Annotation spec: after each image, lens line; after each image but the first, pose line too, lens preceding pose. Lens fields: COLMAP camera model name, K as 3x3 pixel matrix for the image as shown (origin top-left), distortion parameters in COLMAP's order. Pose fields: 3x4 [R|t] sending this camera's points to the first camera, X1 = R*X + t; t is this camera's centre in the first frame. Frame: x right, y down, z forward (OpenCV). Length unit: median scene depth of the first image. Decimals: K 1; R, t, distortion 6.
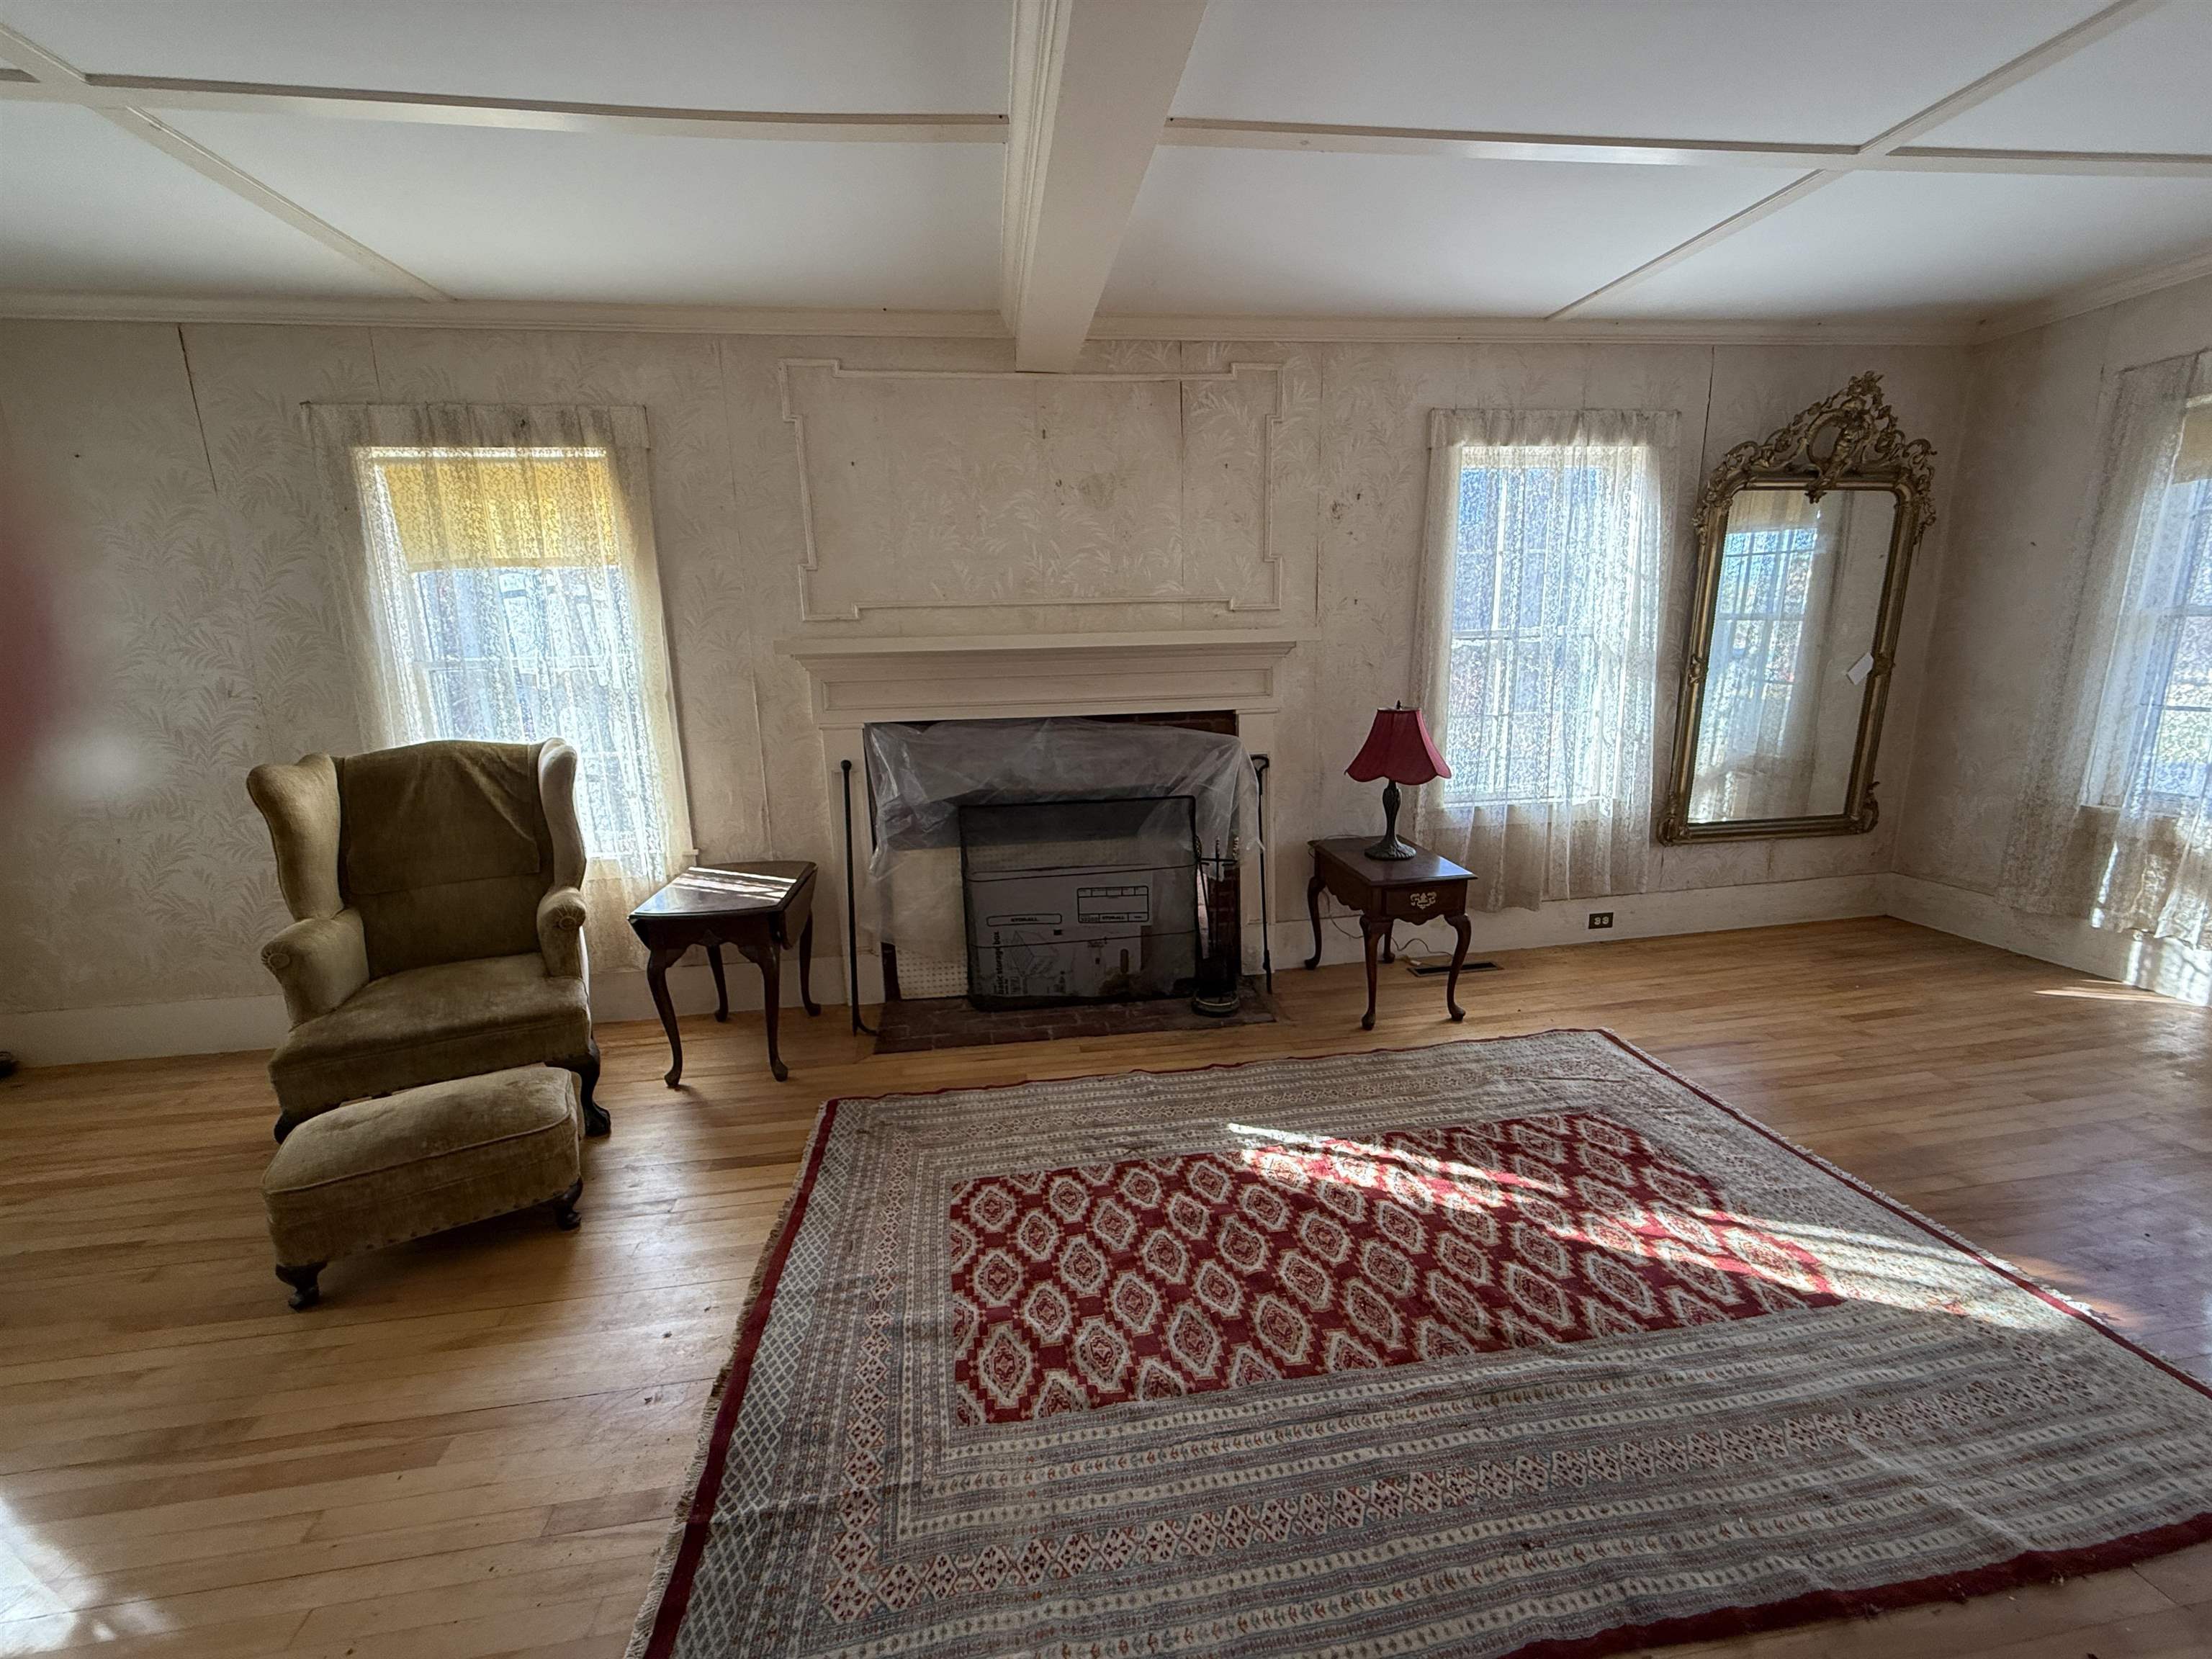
lens RADIAL K [[877.3, 0, 1100.1], [0, 877.3, 830.1], [0, 0, 1]] dist [-0.000182, -0.000169]
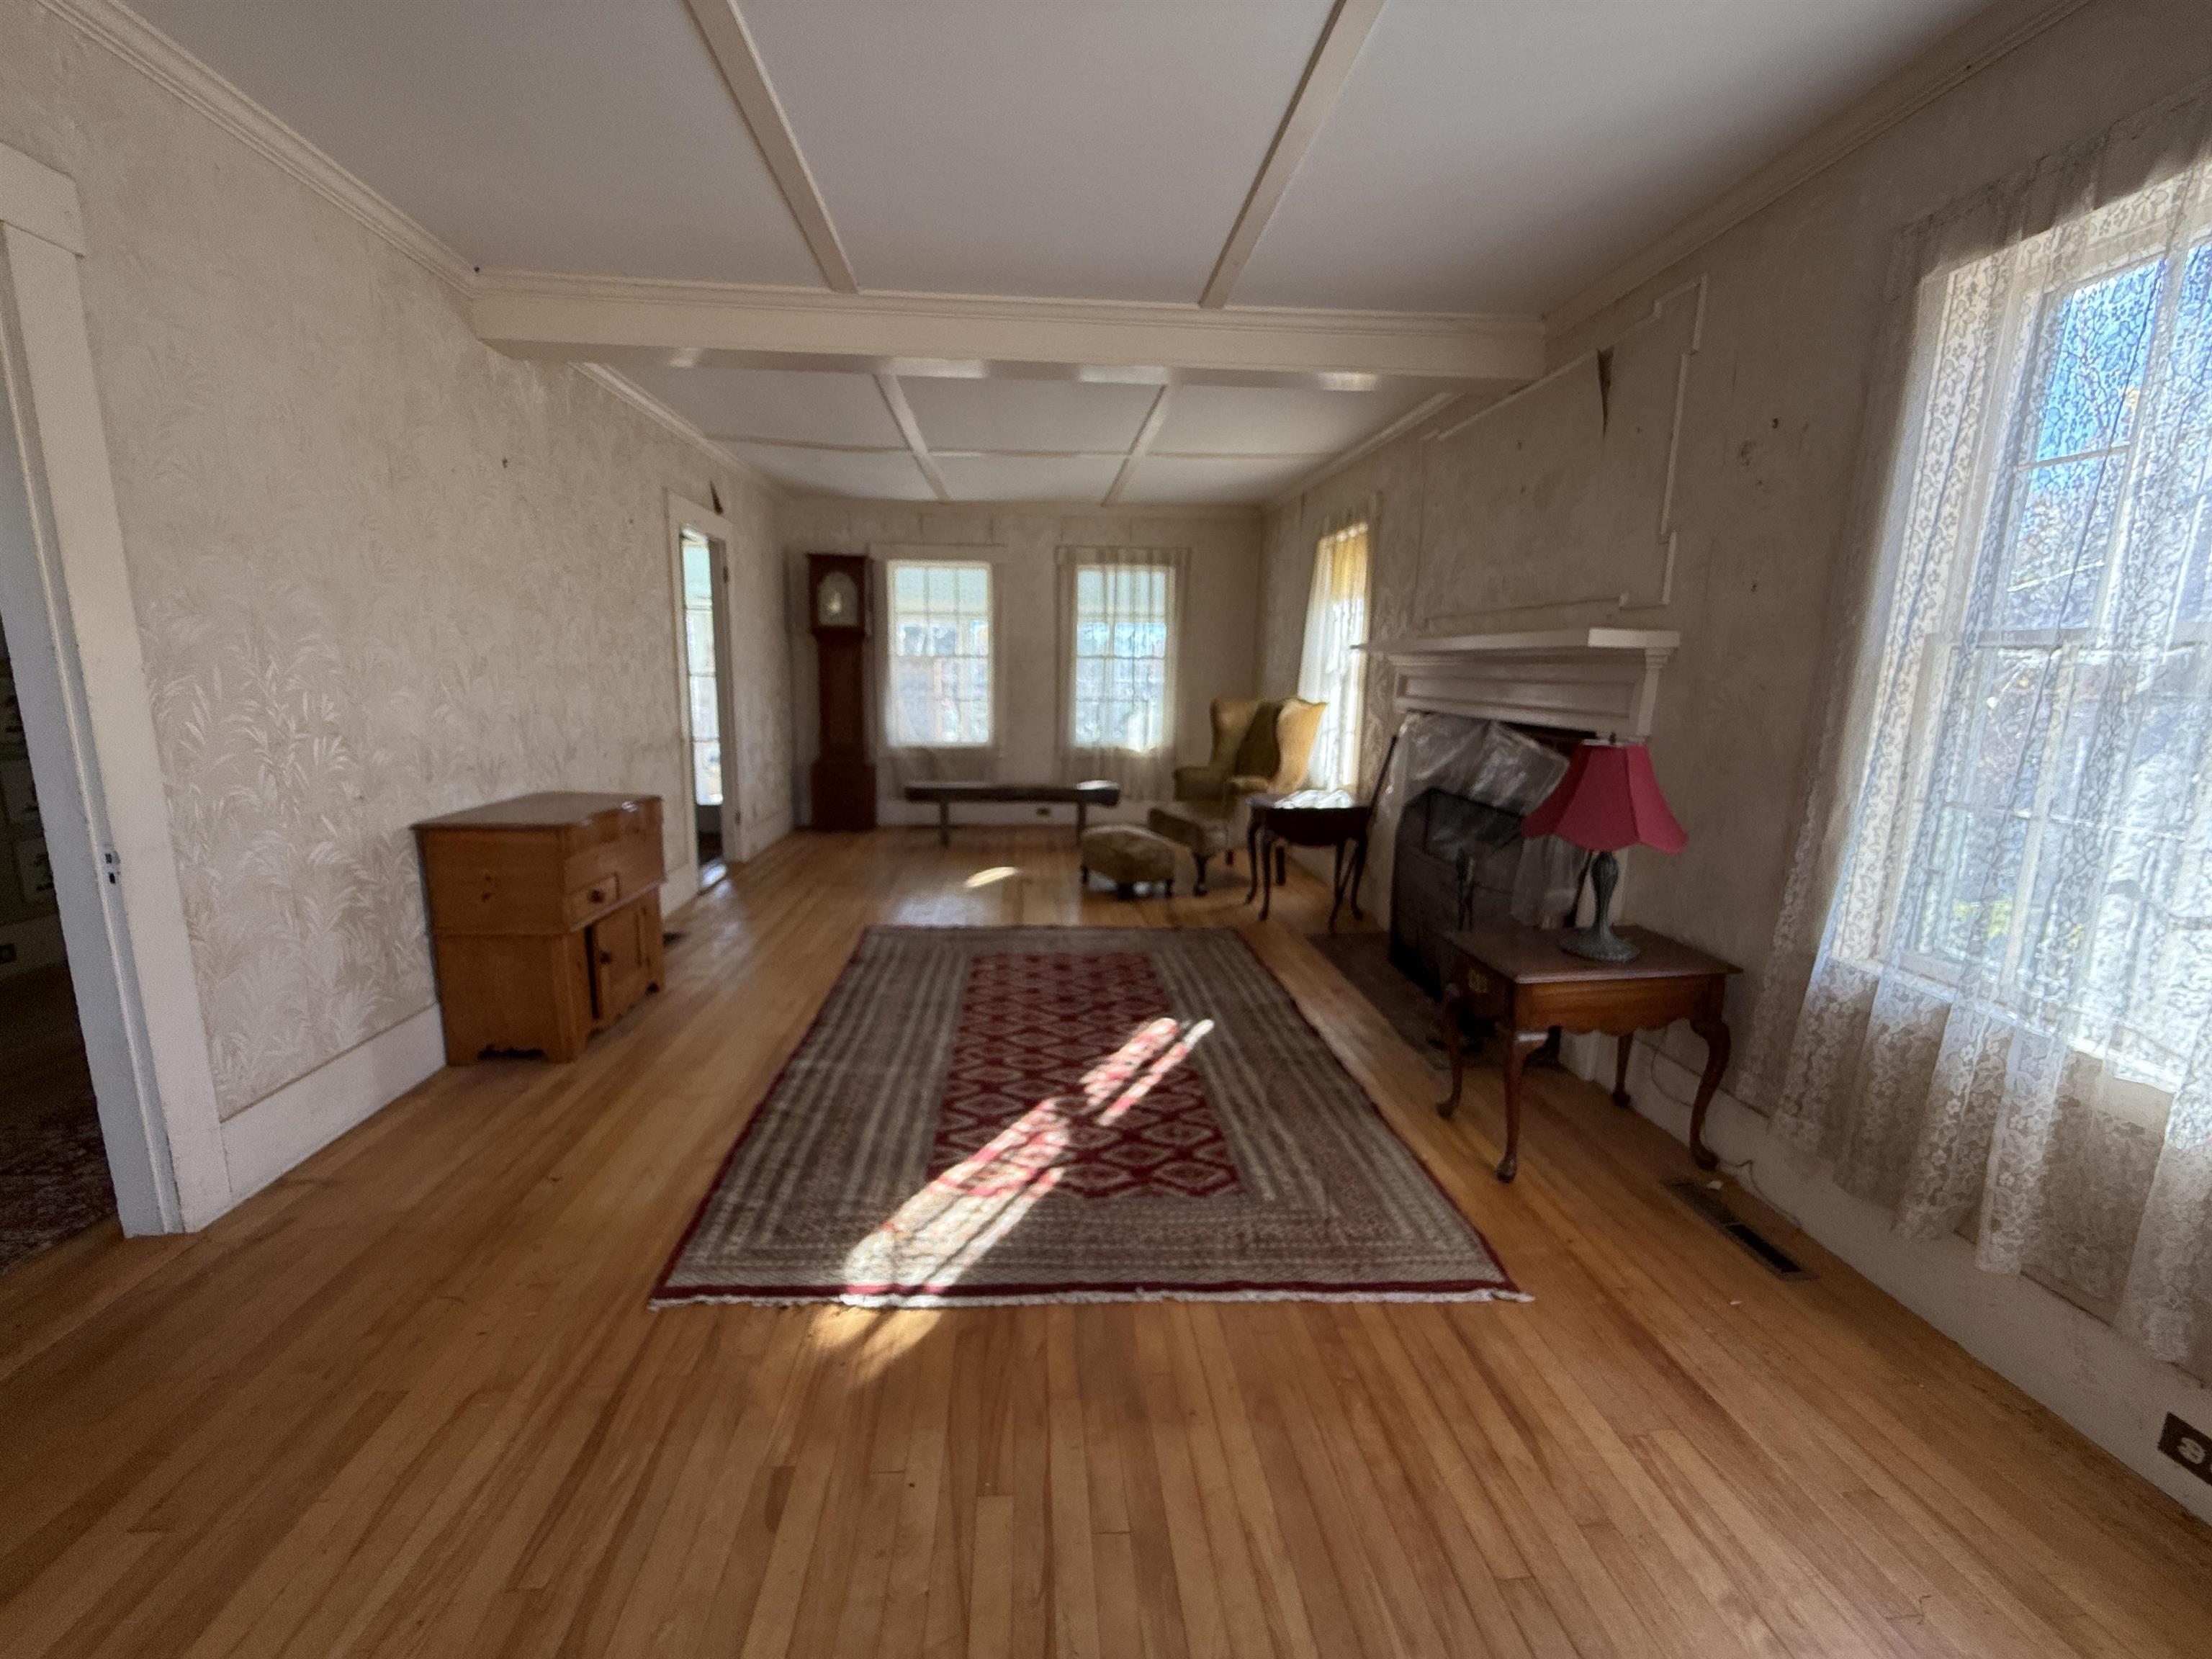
lens RADIAL K [[877.3, 0, 1100.1], [0, 877.3, 830.1], [0, 0, 1]] dist [-0.000182, -0.000169]
pose [[-0.060673, 0.206081, -0.976652, 1.621735], [-0.220626, 0.951485, 0.214476, -0.204931], [0.973470, 0.228488, -0.012262, 0.955026]]
